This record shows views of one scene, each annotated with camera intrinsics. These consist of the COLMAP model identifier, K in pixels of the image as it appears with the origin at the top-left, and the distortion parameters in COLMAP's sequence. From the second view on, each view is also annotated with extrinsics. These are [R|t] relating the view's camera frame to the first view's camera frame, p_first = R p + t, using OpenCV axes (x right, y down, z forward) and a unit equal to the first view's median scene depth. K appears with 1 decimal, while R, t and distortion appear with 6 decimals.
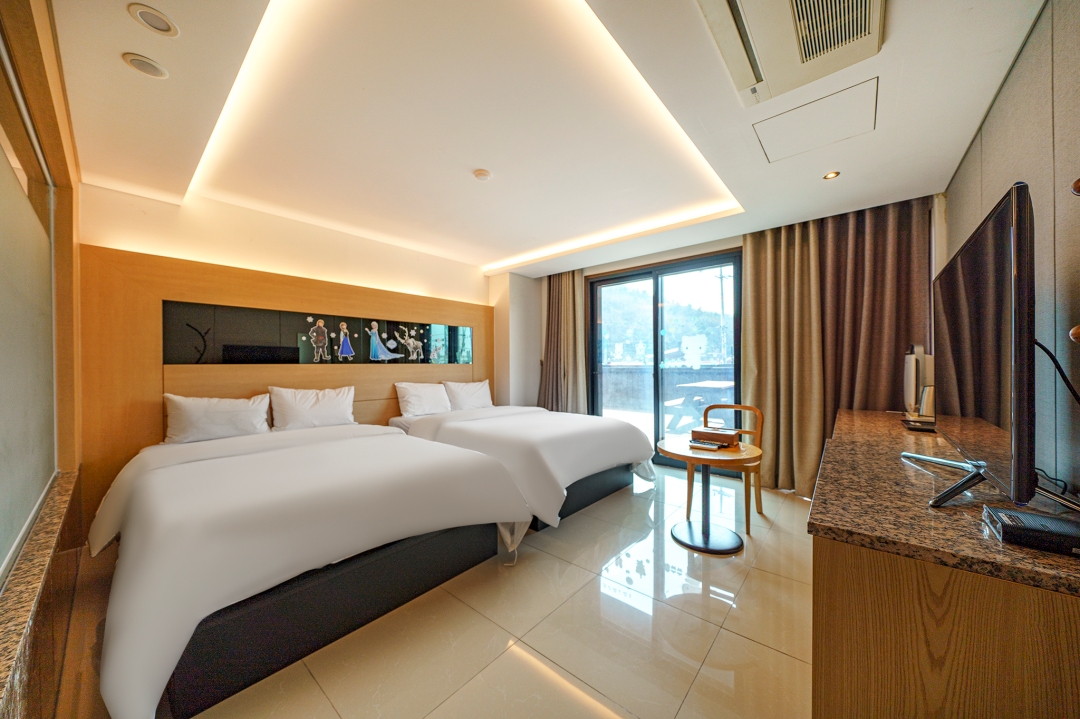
lens RADIAL K [[372.5, 0, 539.7], [0, 372.5, 365.6], [0, 0, 1]] dist [-0.000067, -0.000034]
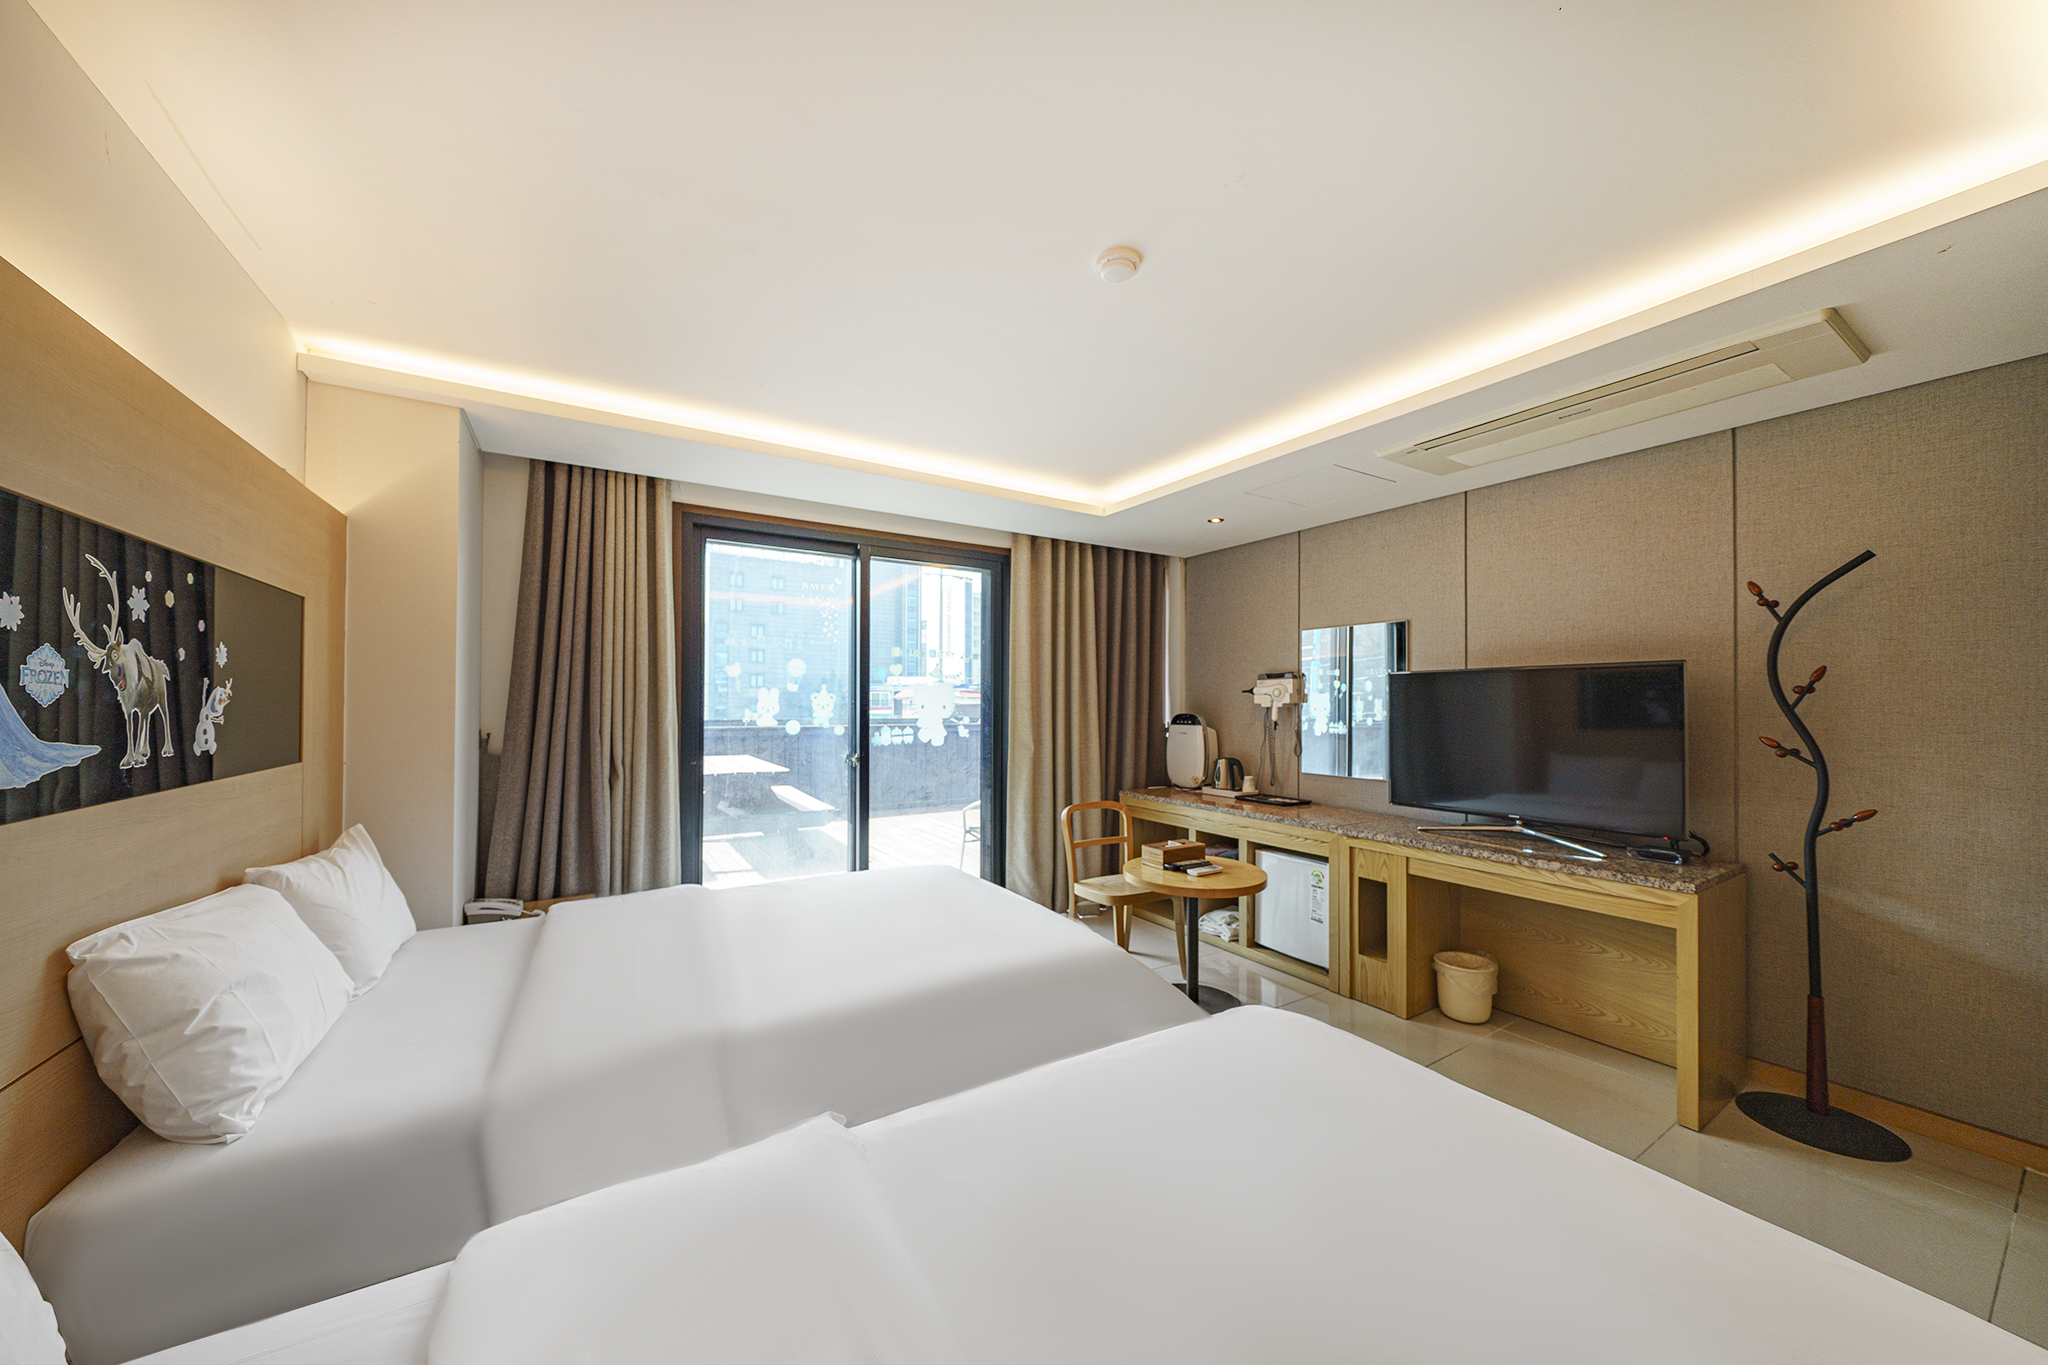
lens RADIAL K [[706.4, 0, 1023.4], [0, 706.4, 694.1], [0, 0, 1]] dist [-0.000067, -0.000034]
pose [[0.303940, 0.019724, 0.952487, -0.516858], [-0.003468, 0.999802, -0.019597, -0.044379], [-0.952685, 0.002653, 0.303948, 0.541596]]
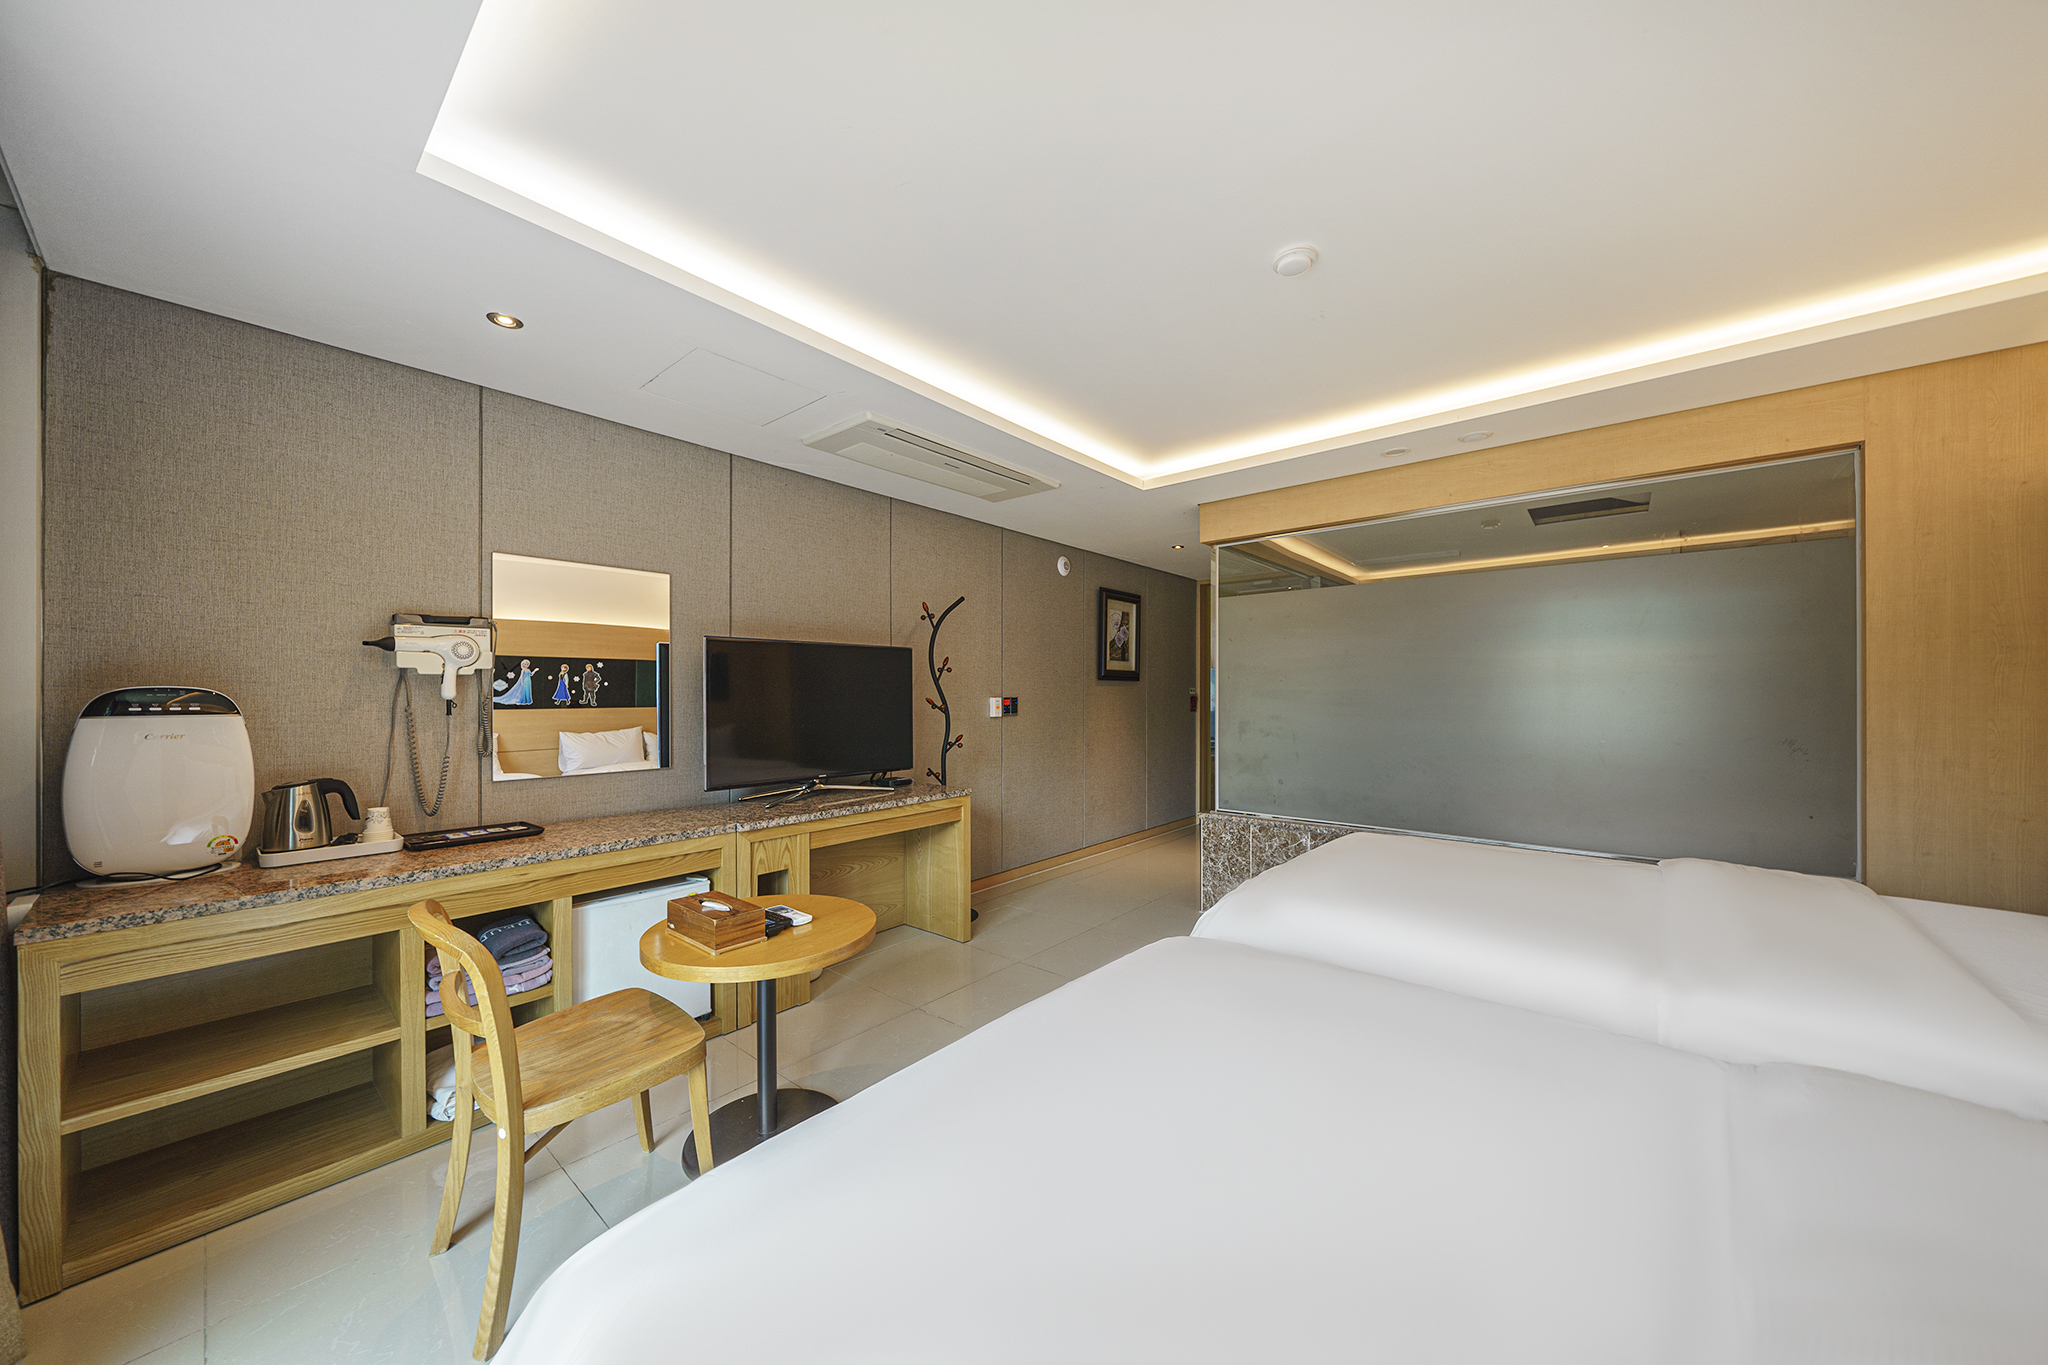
lens RADIAL K [[706.4, 0, 1023.4], [0, 706.4, 694.1], [0, 0, 1]] dist [-0.000067, -0.000034]
pose [[-0.999971, 0.005547, -0.005258, 0.090542], [0.005526, 0.999977, 0.004042, -0.031036], [0.005281, 0.004013, -0.999978, 1.086940]]
